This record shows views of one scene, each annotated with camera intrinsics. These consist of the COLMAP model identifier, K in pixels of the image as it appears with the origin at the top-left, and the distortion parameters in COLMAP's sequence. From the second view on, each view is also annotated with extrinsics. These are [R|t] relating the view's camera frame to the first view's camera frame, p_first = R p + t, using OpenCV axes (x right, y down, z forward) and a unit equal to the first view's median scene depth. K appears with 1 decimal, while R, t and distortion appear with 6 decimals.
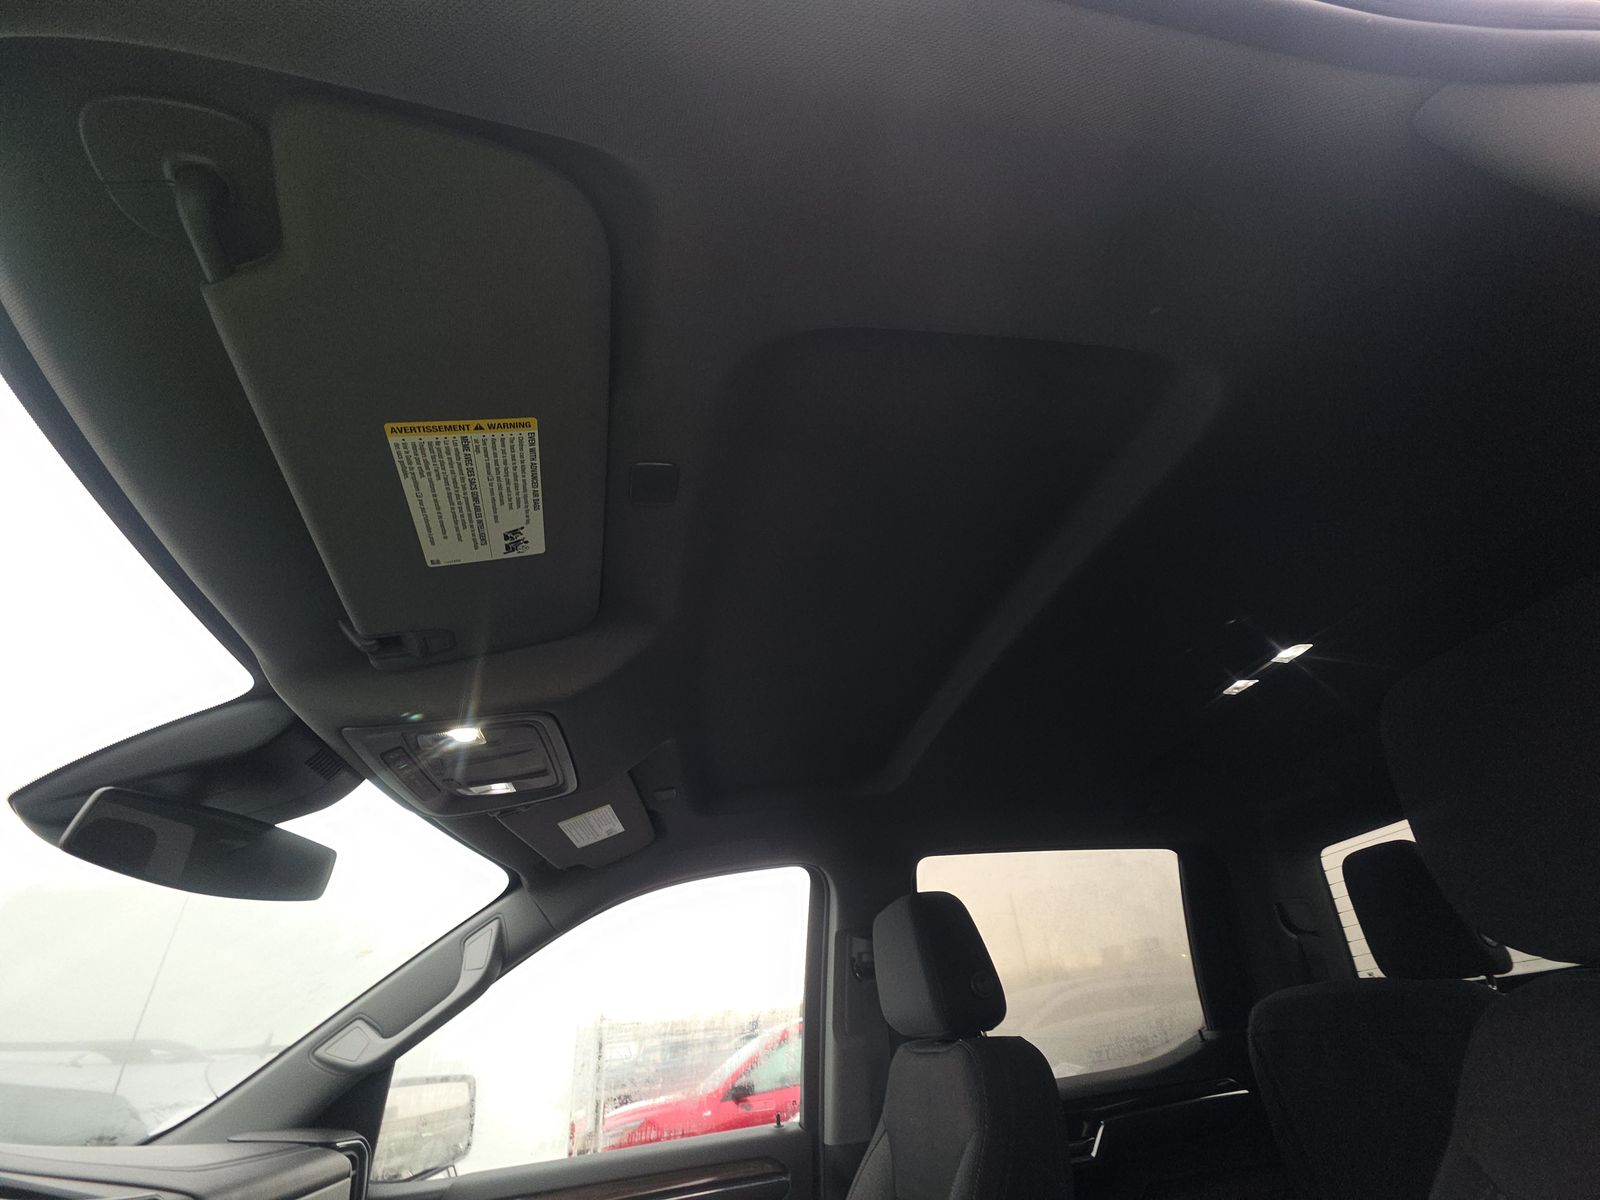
lens RADIAL K [[644.5, 0, 801.8], [0, 644.5, 606.7], [0, 0, 1]] dist [0.006502, -0.004347]
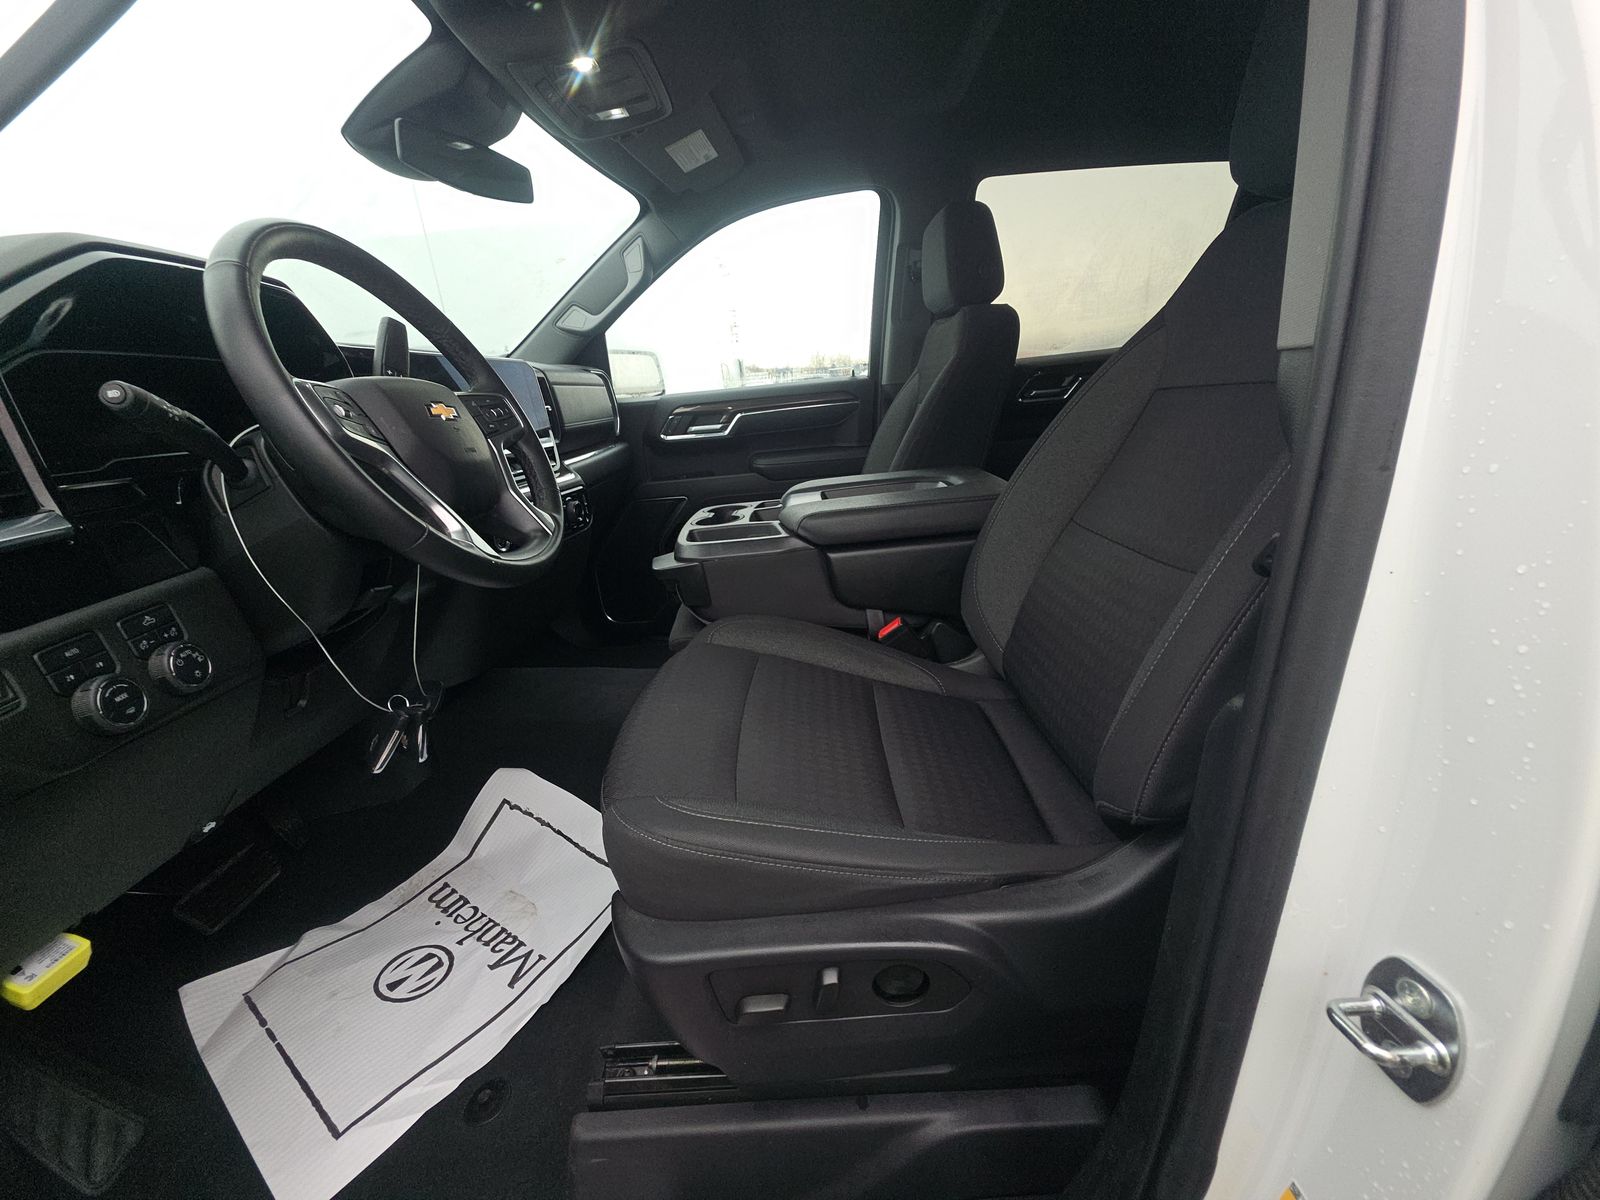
lens RADIAL K [[644.5, 0, 813.6], [0, 644.5, 606.4], [0, 0, 1]] dist [0.006502, -0.004347]
pose [[0.987963, 0.060172, -0.142506, 0.133936], [0.076279, 0.611942, 0.787216, -0.083623], [0.134573, -0.788611, 0.599986, -0.398280]]
